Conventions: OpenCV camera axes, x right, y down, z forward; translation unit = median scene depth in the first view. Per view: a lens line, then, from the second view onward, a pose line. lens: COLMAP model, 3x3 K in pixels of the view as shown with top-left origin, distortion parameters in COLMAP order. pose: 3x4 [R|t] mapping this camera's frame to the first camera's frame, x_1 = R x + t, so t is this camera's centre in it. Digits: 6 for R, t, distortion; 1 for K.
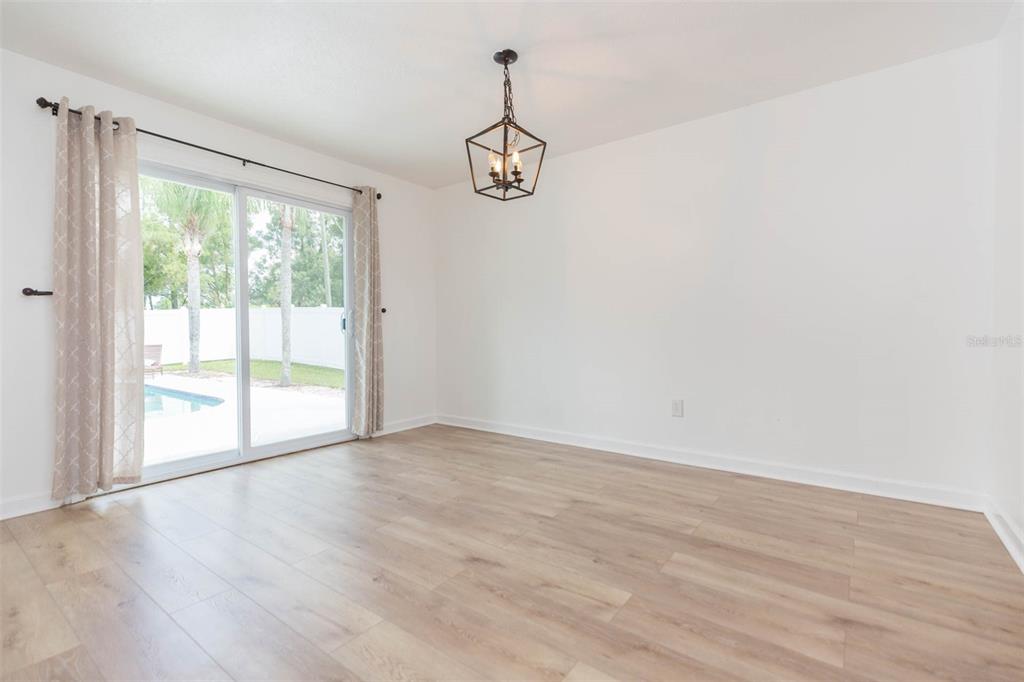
lens RADIAL K [[458.2, 0, 521.6], [0, 458.2, 339.7], [0, 0, 1]] dist [0.004903, -0.000679]
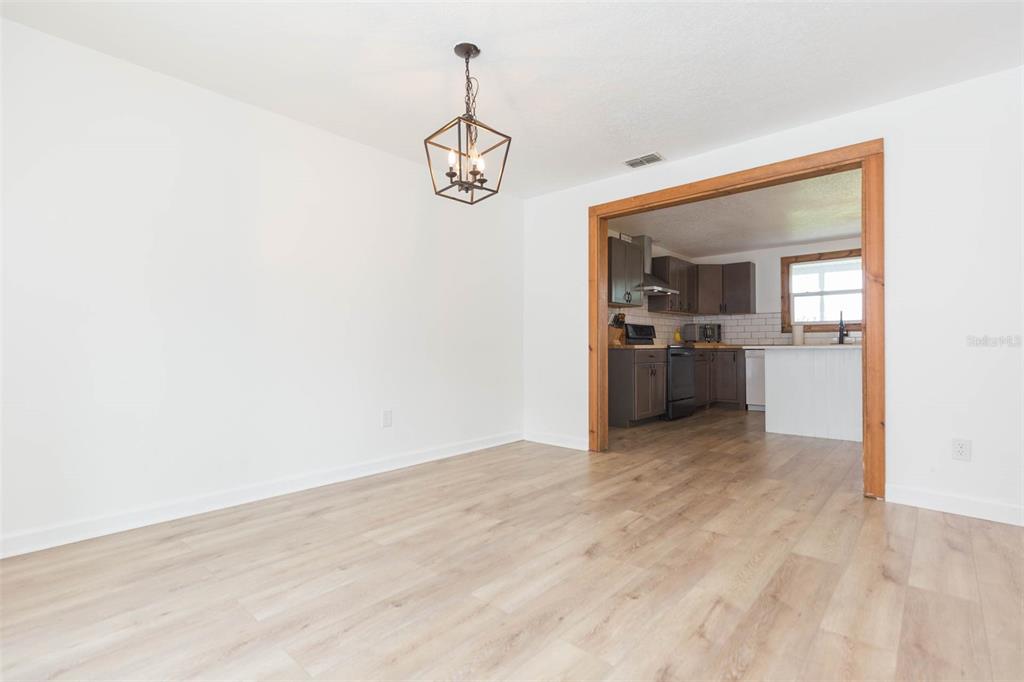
lens RADIAL K [[458.2, 0, 520.0], [0, 458.2, 341.9], [0, 0, 1]] dist [0.004903, -0.000679]
pose [[0.120372, 0.010079, 0.992678, -0.882098], [0.020417, 0.999712, -0.012626, -0.010650], [-0.992519, 0.021788, 0.120131, 0.740199]]
